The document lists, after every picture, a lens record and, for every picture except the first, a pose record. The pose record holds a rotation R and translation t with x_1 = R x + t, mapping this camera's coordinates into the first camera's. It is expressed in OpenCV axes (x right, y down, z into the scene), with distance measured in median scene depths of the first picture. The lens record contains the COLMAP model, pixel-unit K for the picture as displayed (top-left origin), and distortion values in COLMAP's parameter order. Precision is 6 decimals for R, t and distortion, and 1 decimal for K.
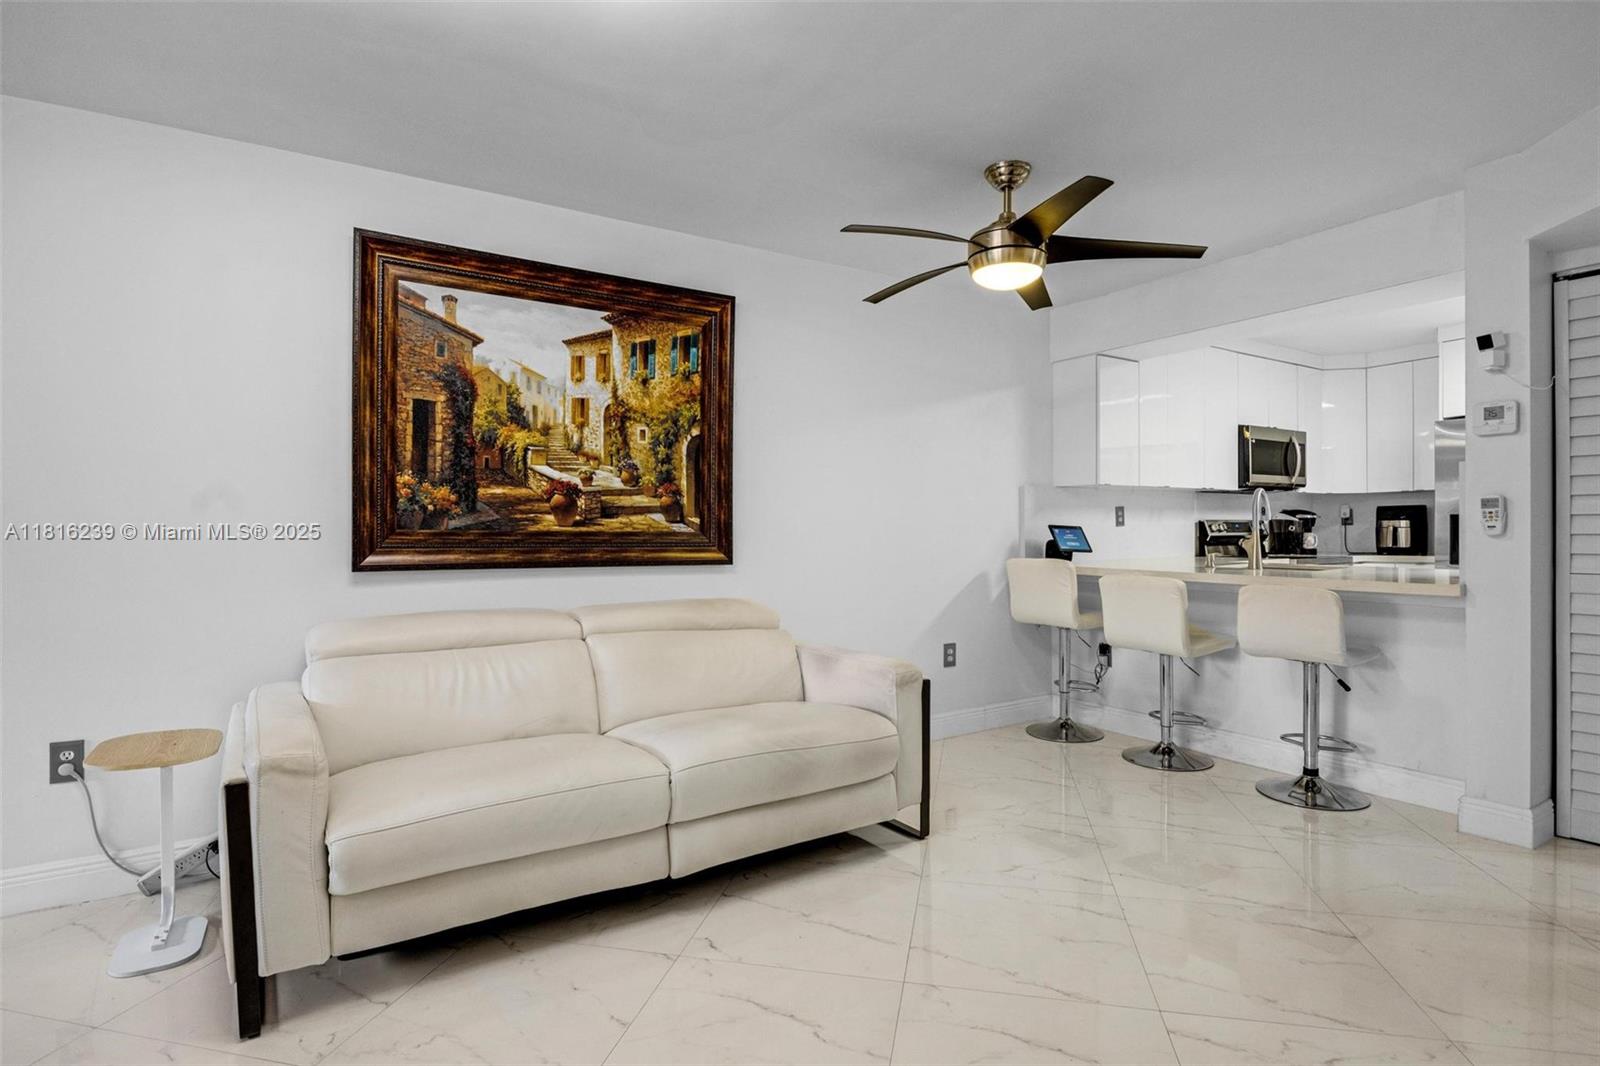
lens RADIAL K [[824.3, 0, 791.4], [0, 824.3, 537.8], [0, 0, 1]] dist [-0.000617, -0.000105]
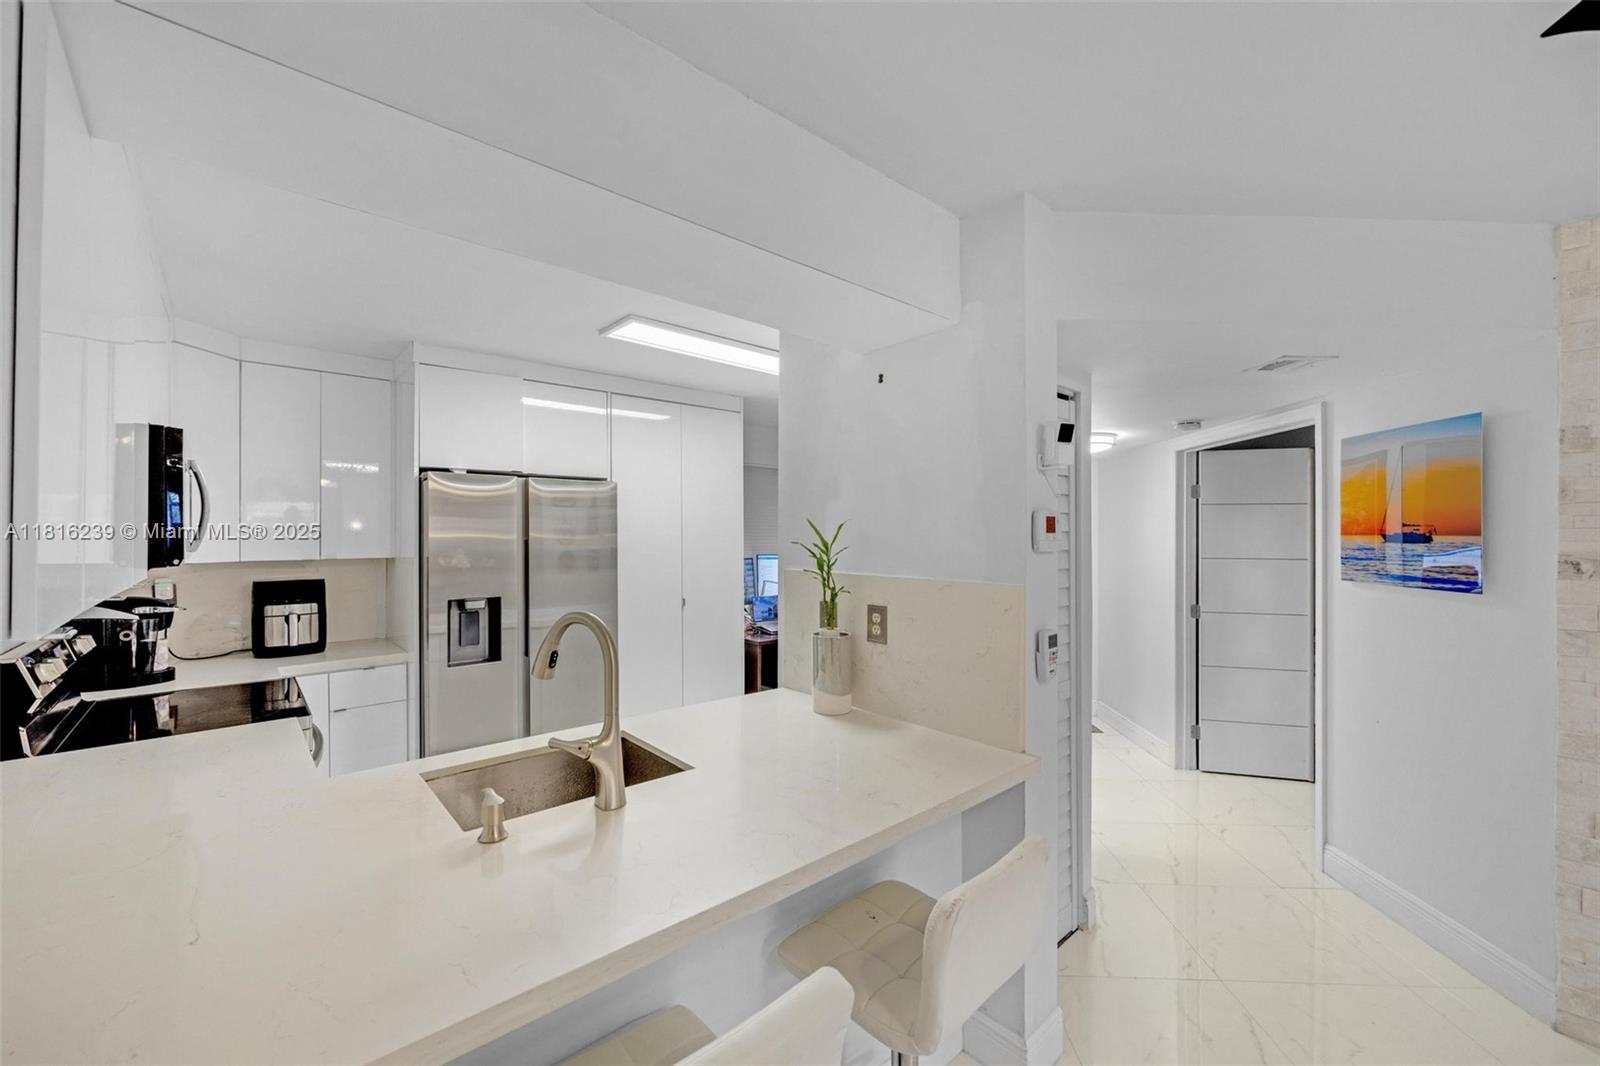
lens RADIAL K [[642.7, 0, 803.4], [0, 642.7, 531.4], [0, 0, 1]] dist [-0.001731, 0.000118]
pose [[-0.168402, 0.009215, 0.985675, 0.166816], [0.007659, 0.999938, -0.008040, -0.079363], [-0.985689, 0.006195, -0.168462, 0.747827]]
